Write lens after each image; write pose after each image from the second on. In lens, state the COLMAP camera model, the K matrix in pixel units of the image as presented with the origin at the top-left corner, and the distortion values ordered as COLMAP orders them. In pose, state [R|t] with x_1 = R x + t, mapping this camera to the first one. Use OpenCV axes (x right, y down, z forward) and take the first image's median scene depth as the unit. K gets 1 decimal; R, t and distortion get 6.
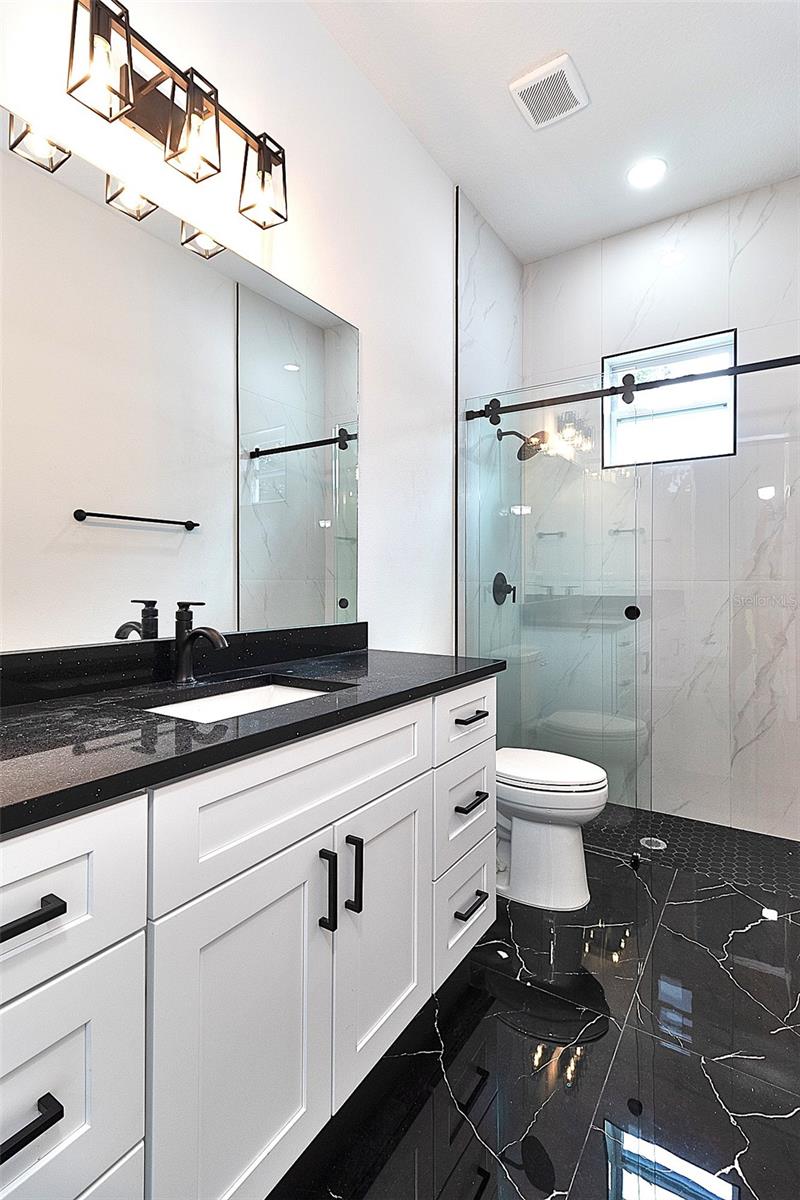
lens RADIAL K [[583.2, 0, 396.9], [0, 583.2, 602.8], [0, 0, 1]] dist [-0.012821, -0.002554]
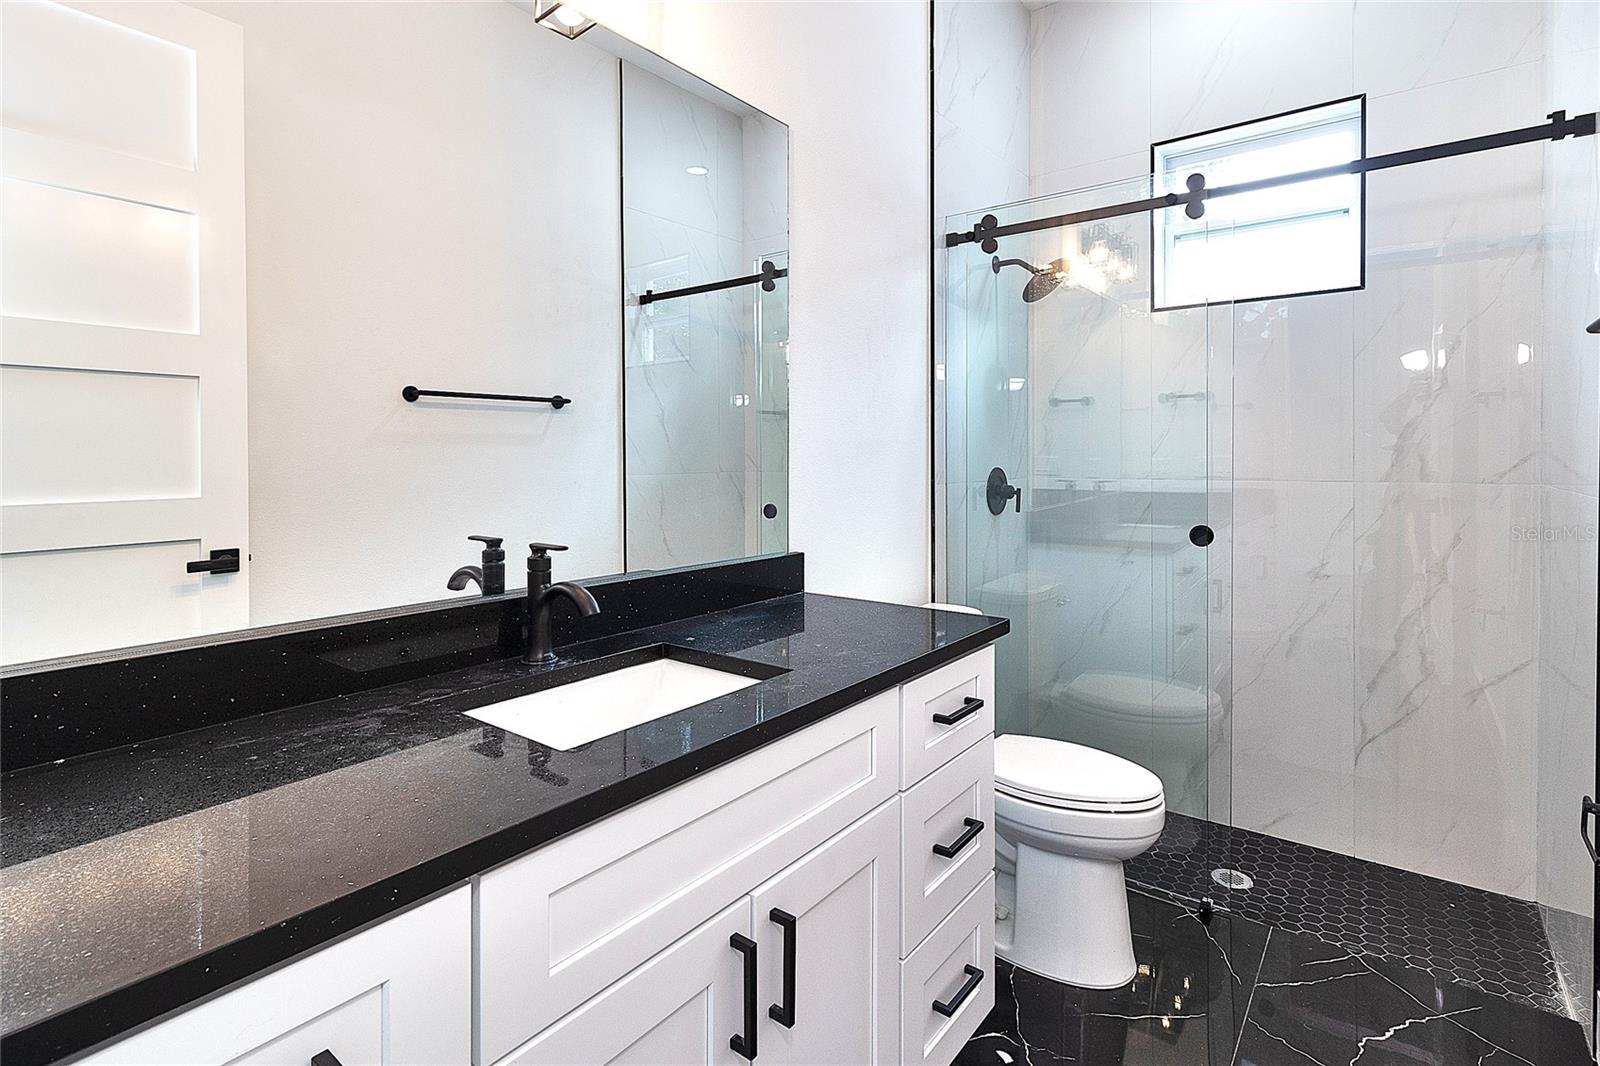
lens RADIAL K [[777.6, 0, 774.5], [0, 777.6, 457.4], [0, 0, 1]] dist [-0.012821, -0.002554]
pose [[0.995548, -0.004099, -0.094162, 0.002391], [0.005178, 0.999924, 0.011217, -0.082327], [0.094109, -0.011655, 0.995494, 0.072549]]
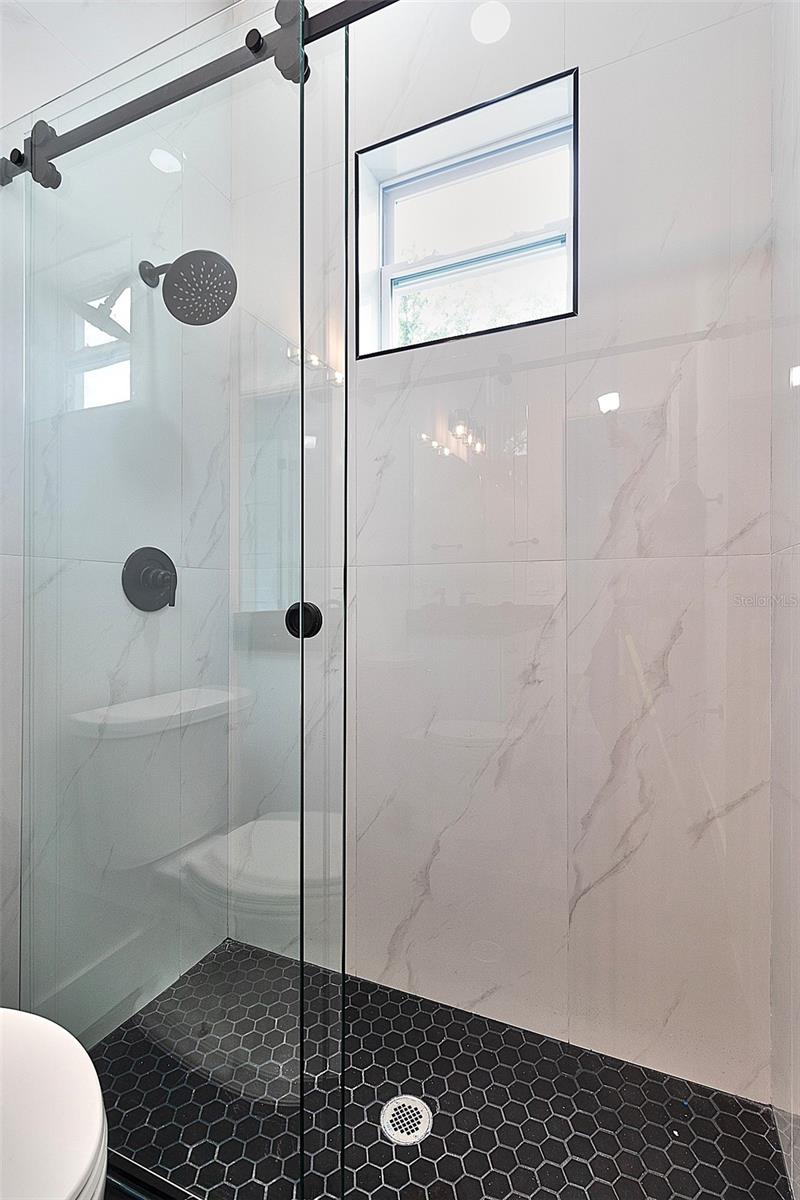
lens RADIAL K [[583.2, 0, 387.9], [0, 583.2, 596.7], [0, 0, 1]] dist [-0.012821, -0.002554]
pose [[0.985879, -0.001391, 0.167455, 0.345009], [0.000923, 0.999995, 0.002871, -0.007578], [-0.167458, -0.002676, 0.985876, 0.539946]]
